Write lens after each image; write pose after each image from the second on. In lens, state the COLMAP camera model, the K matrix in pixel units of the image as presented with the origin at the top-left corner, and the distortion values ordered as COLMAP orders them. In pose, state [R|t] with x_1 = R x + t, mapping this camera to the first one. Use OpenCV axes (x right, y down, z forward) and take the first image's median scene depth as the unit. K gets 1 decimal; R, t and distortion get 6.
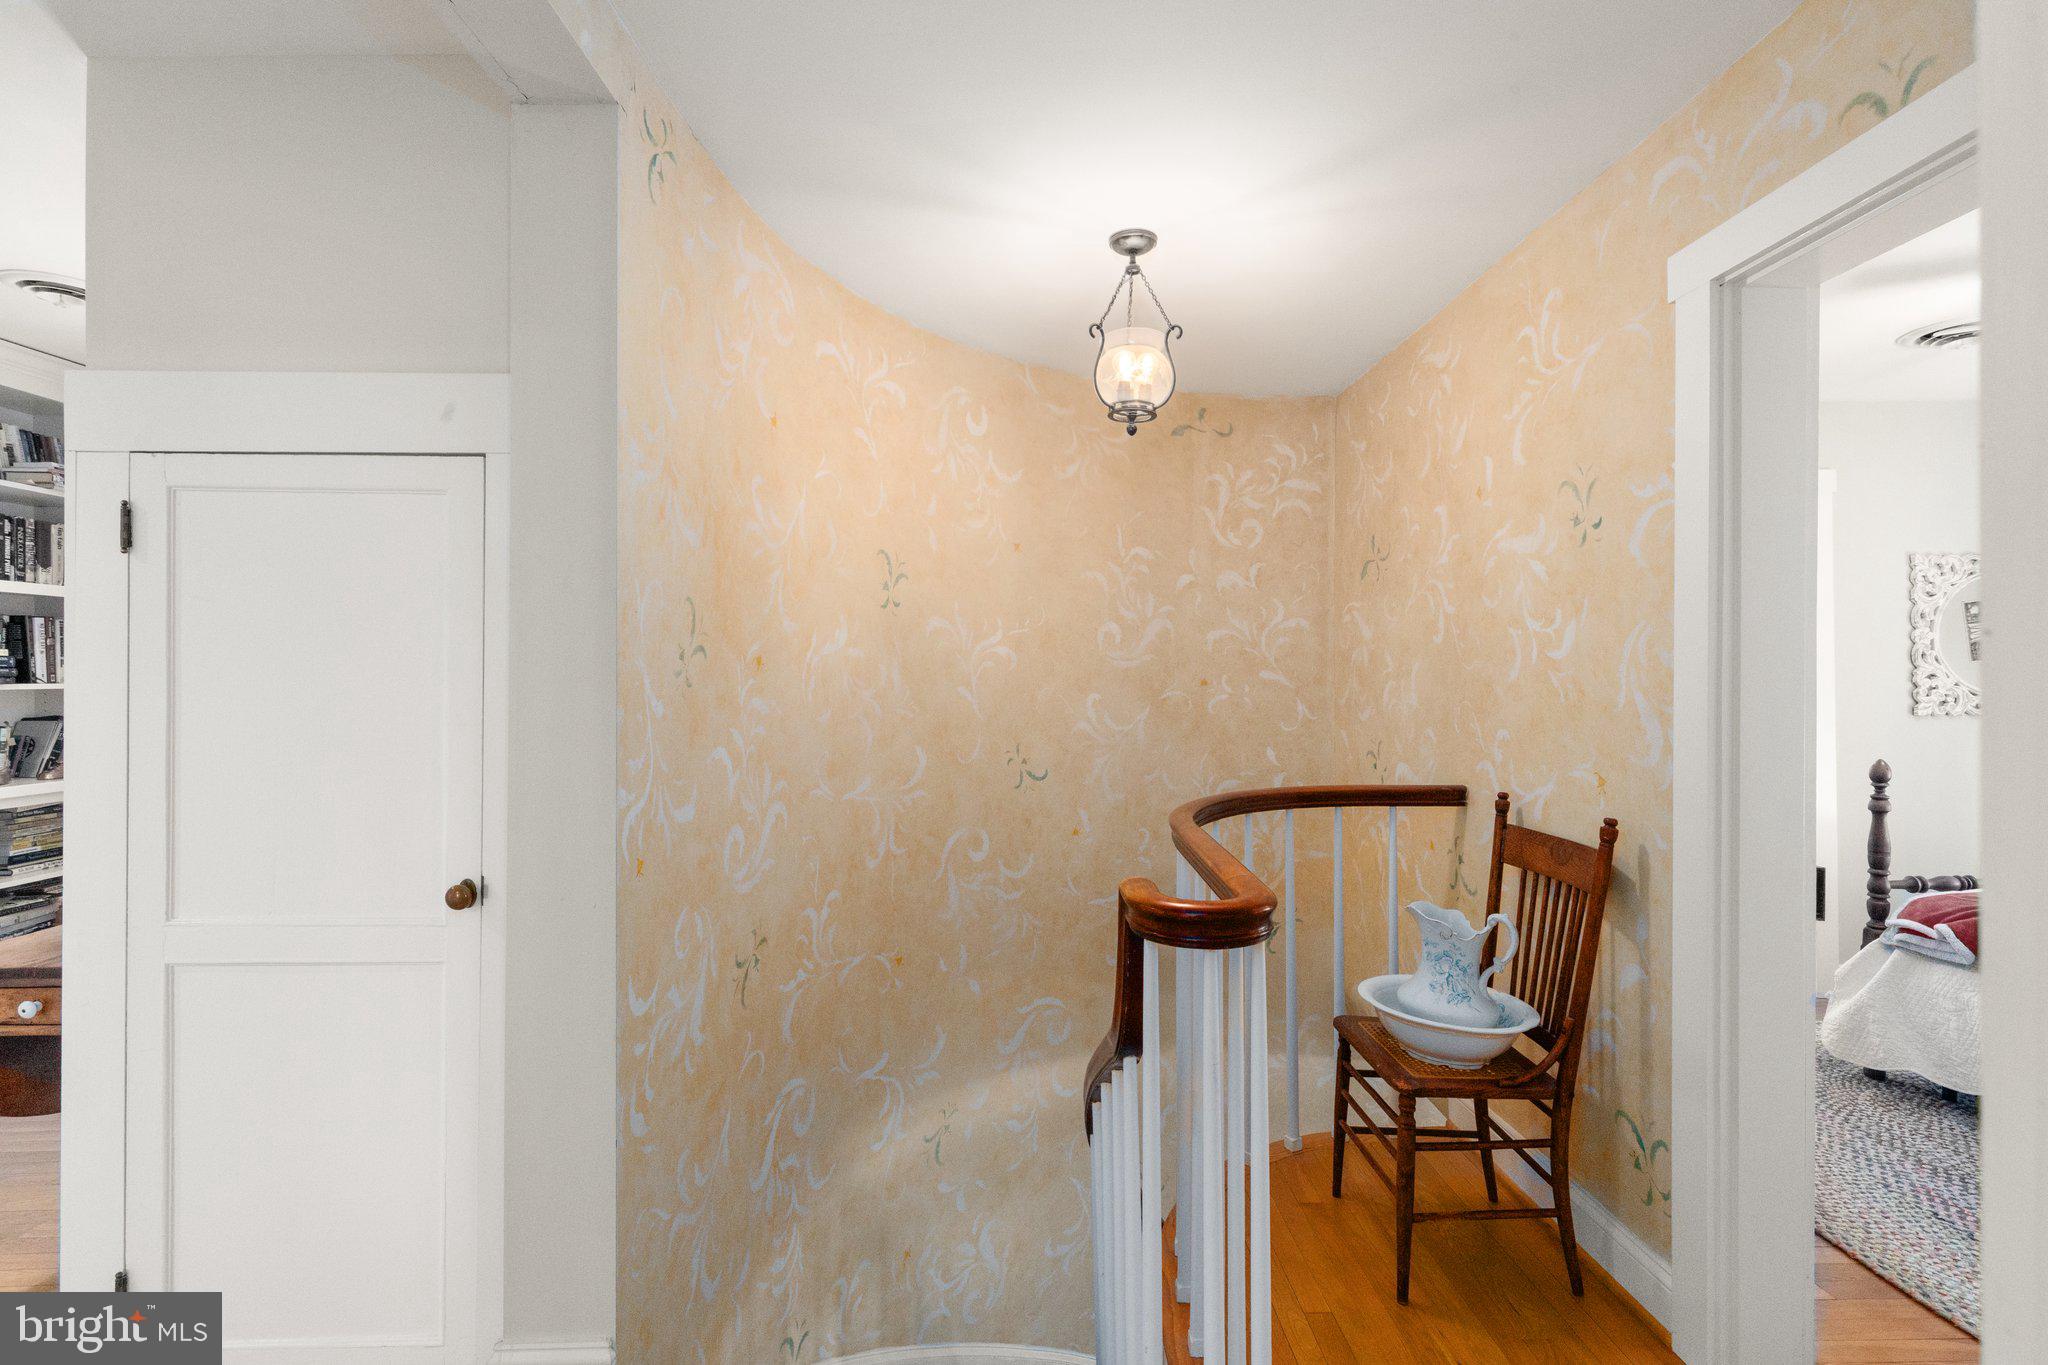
lens RADIAL K [[934.7, 0, 1019.5], [0, 934.7, 679.2], [0, 0, 1]] dist [0.004696, 0.000093]
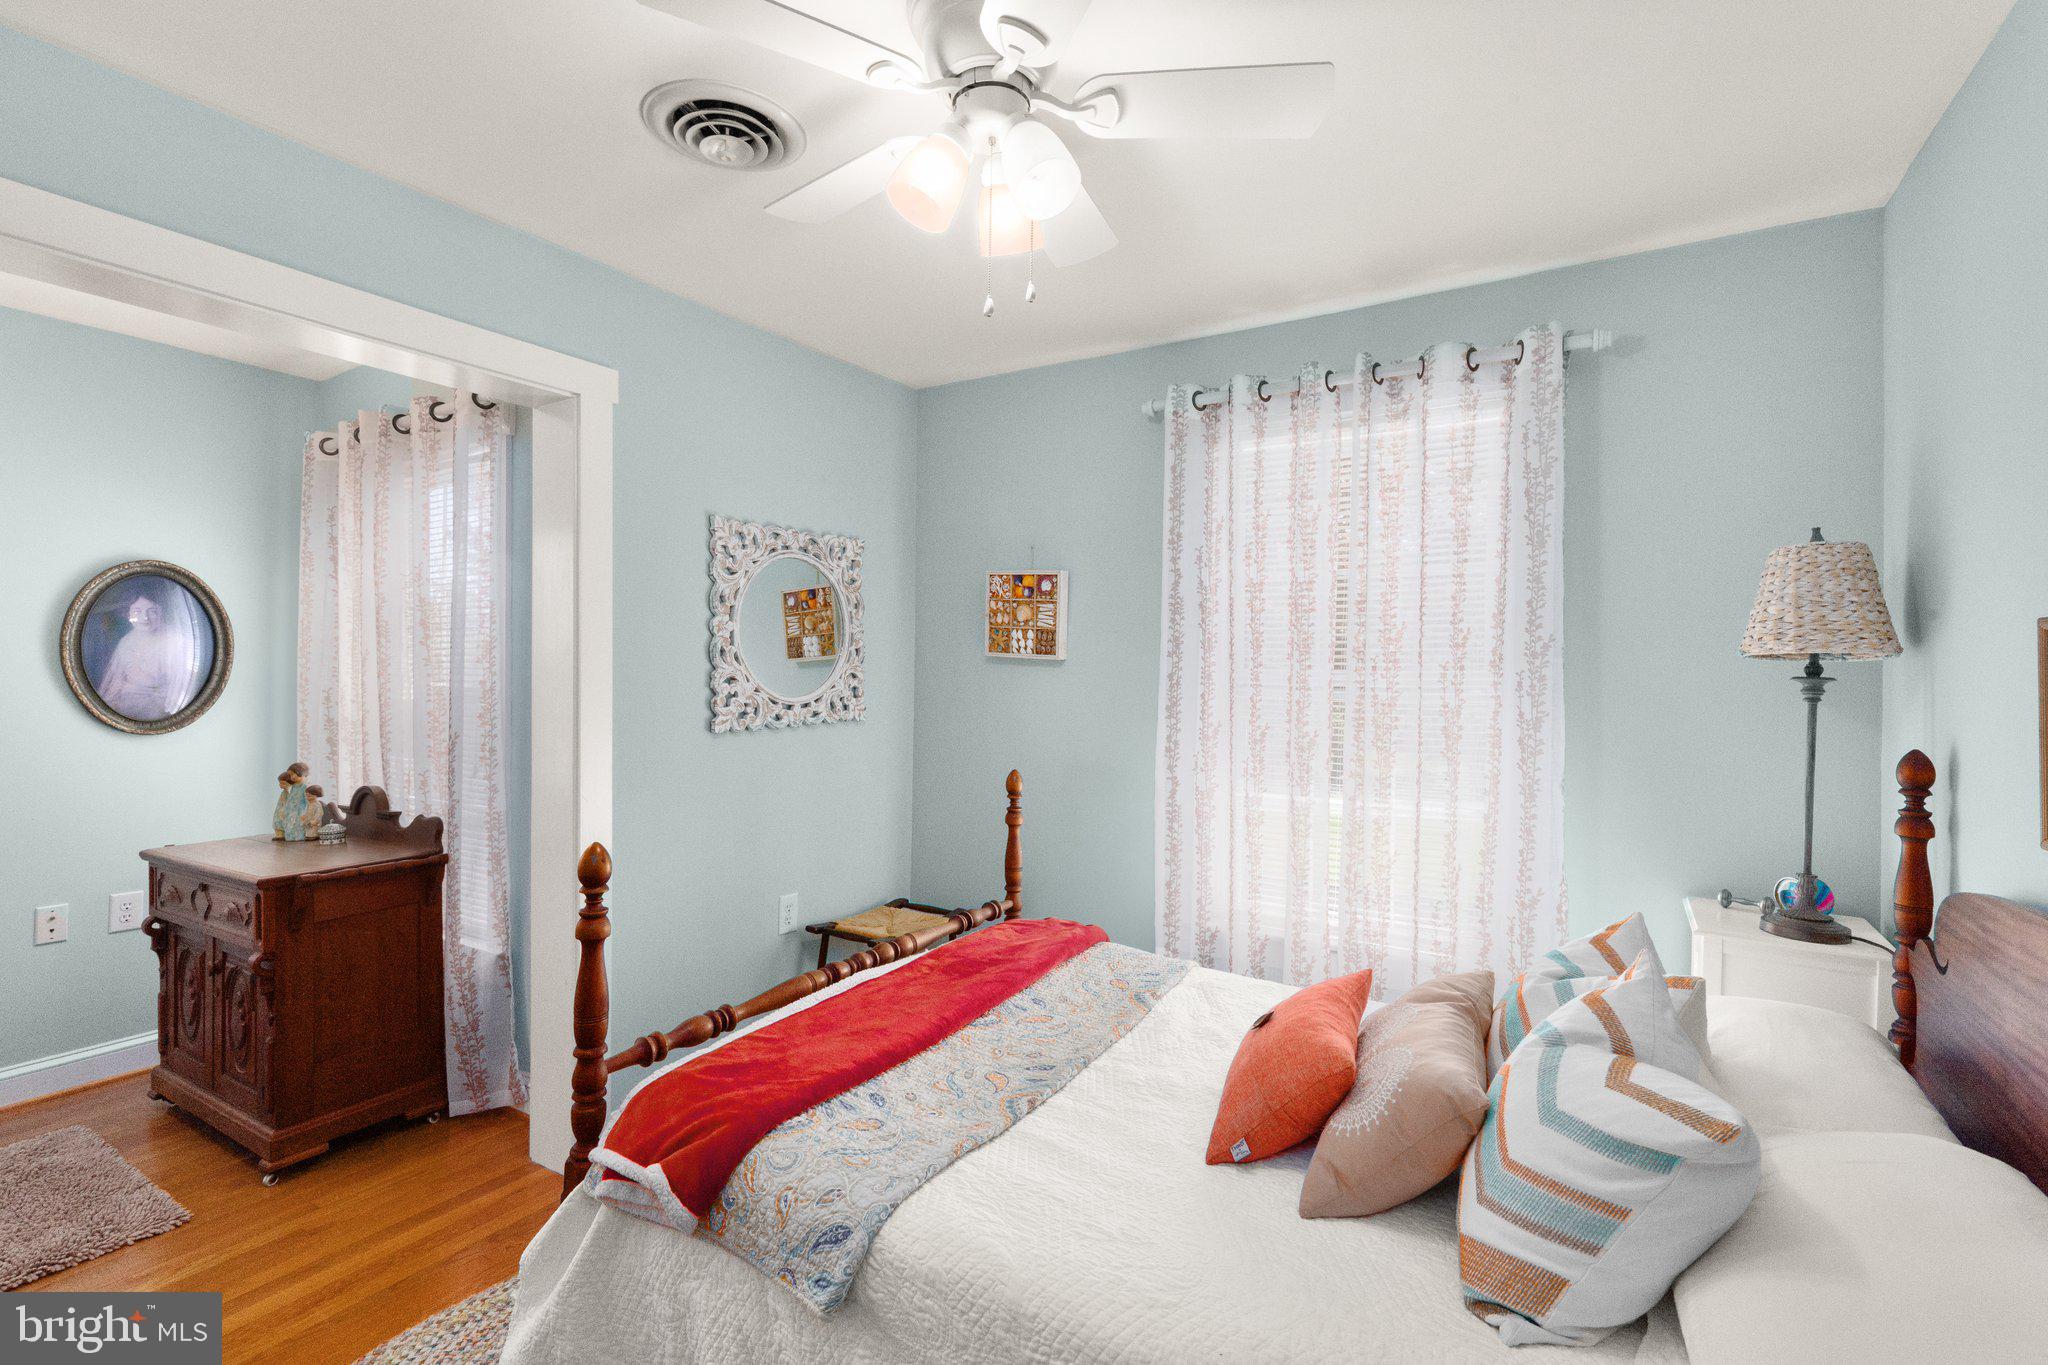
lens RADIAL K [[934.7, 0, 1029.0], [0, 934.7, 668.5], [0, 0, 1]] dist [0.004696, 0.000093]
pose [[0.546668, 0.006103, 0.837327, 0.473319], [-0.010717, 0.999943, -0.000292, -0.014613], [-0.837281, -0.008815, 0.546702, 0.388837]]
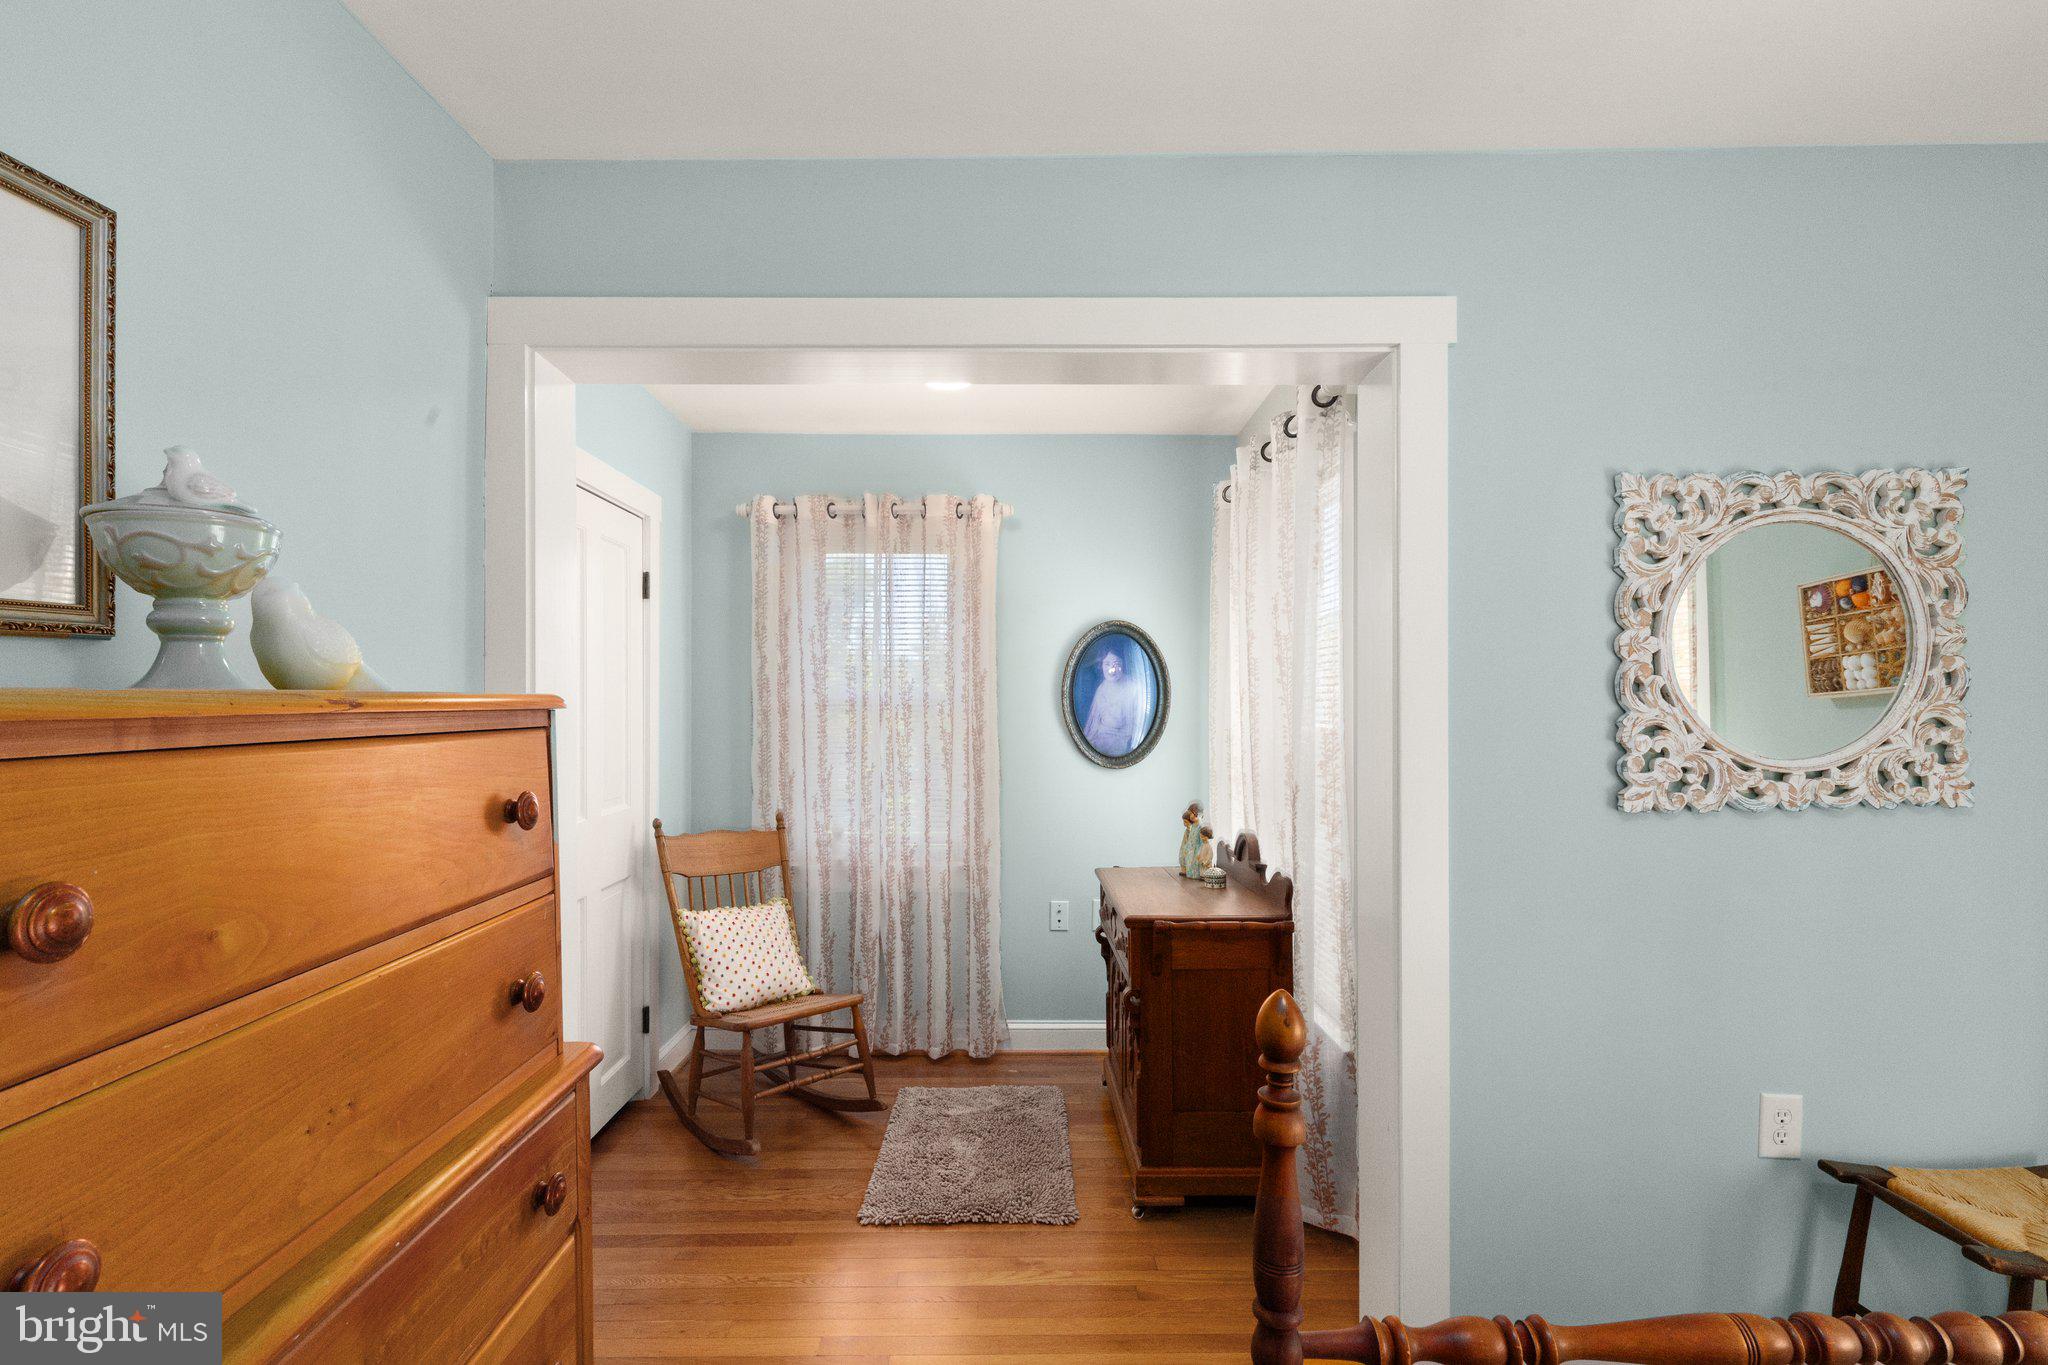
lens RADIAL K [[934.7, 0, 1009.5], [0, 934.7, 713.3], [0, 0, 1]] dist [0.004696, 0.000093]
pose [[0.999618, -0.001071, -0.027604, 0.657578], [0.001413, 0.999923, 0.012366, -0.017672], [0.027588, -0.012401, 0.999542, 0.516230]]
